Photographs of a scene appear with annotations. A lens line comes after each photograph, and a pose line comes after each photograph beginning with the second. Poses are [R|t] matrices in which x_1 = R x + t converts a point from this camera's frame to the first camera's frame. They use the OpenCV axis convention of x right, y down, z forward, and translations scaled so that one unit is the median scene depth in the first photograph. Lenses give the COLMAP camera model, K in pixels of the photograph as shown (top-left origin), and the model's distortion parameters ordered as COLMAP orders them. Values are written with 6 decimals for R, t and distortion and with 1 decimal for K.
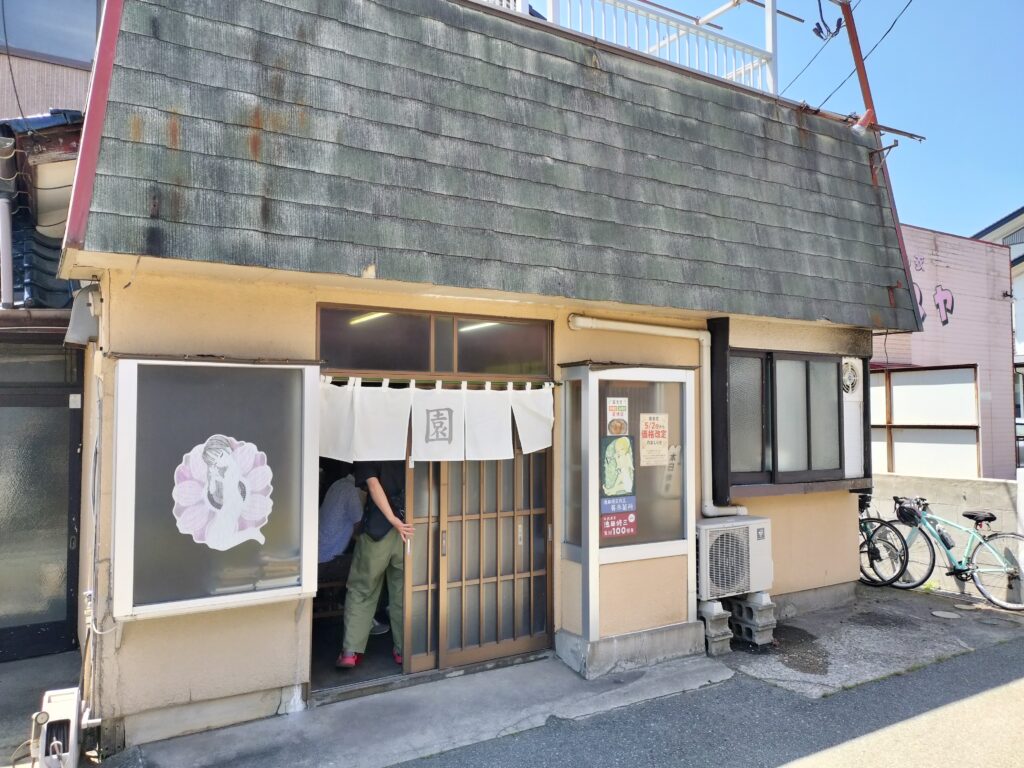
lens RADIAL K [[760.0, 0, 505.5], [0, 760.0, 382.1], [0, 0, 1]] dist [0.078365, -0.129154]
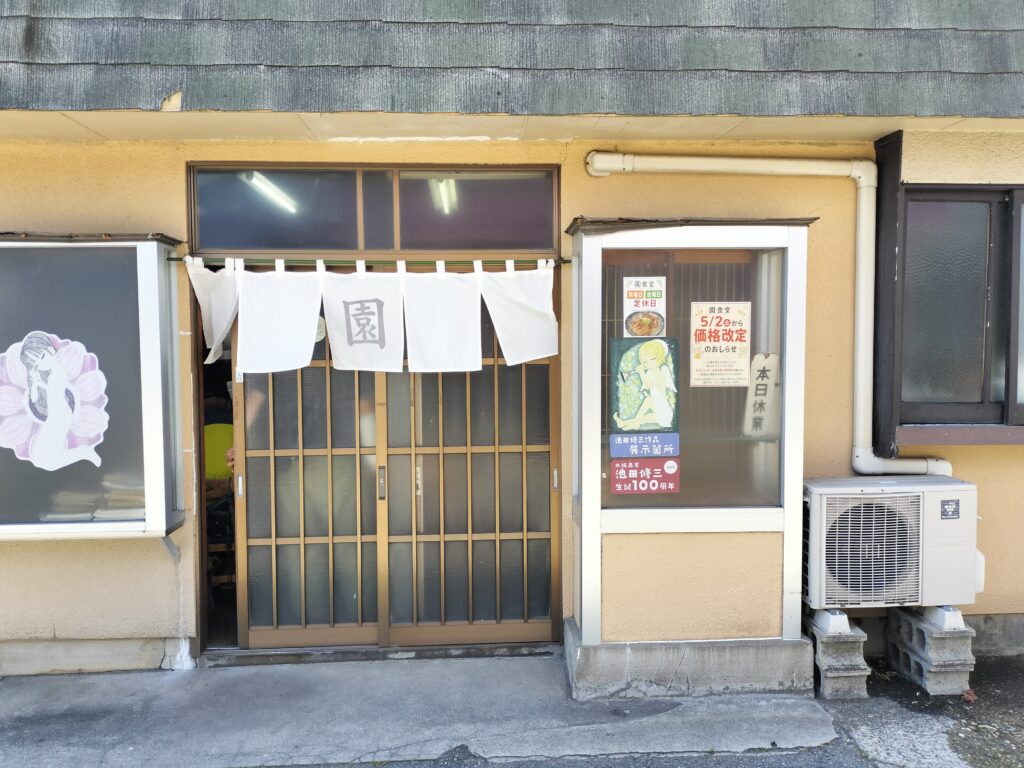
lens RADIAL K [[766.9, 0, 512.0], [0, 766.9, 384.0], [0, 0, 1]] dist [0.046302, -0.056180]
pose [[0.880511, 0.018111, -0.473680, 0.366865], [0.027255, 0.995683, 0.088733, 0.051299], [0.473242, -0.091040, 0.876215, 0.401261]]
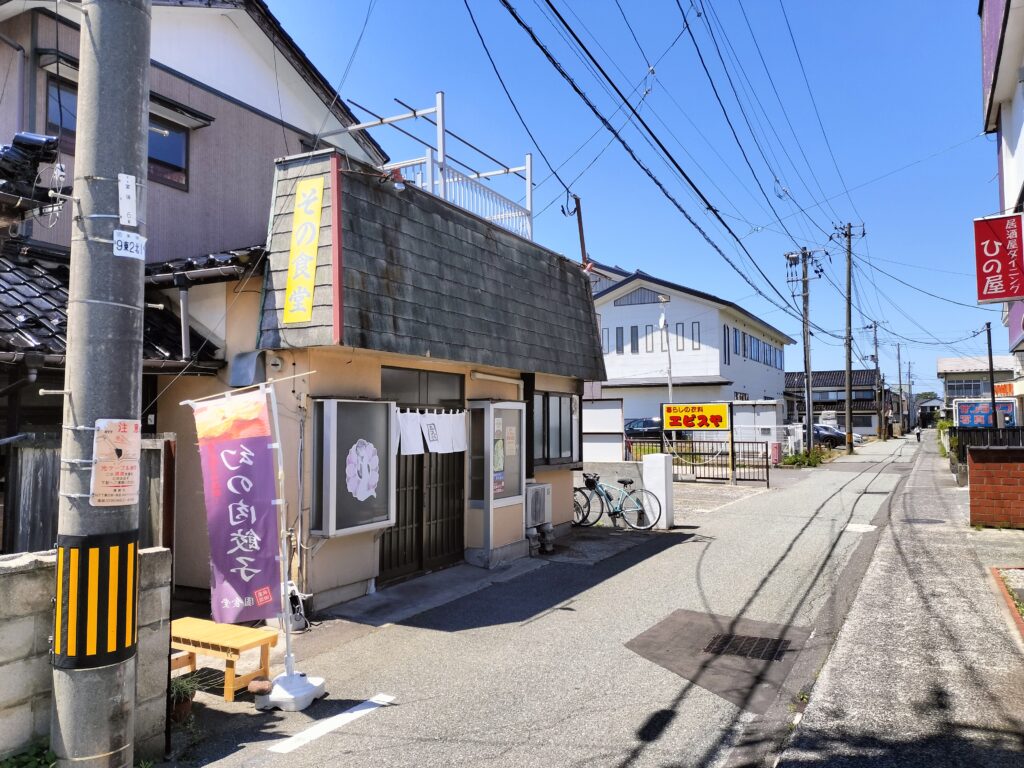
lens RADIAL K [[766.9, 0, 512.0], [0, 766.9, 384.0], [0, 0, 1]] dist [0.046302, -0.056180]
pose [[0.857973, 0.025428, 0.513065, -0.804643], [-0.019258, 0.999664, -0.017340, -0.031465], [-0.513334, 0.004996, 0.858174, -0.624753]]
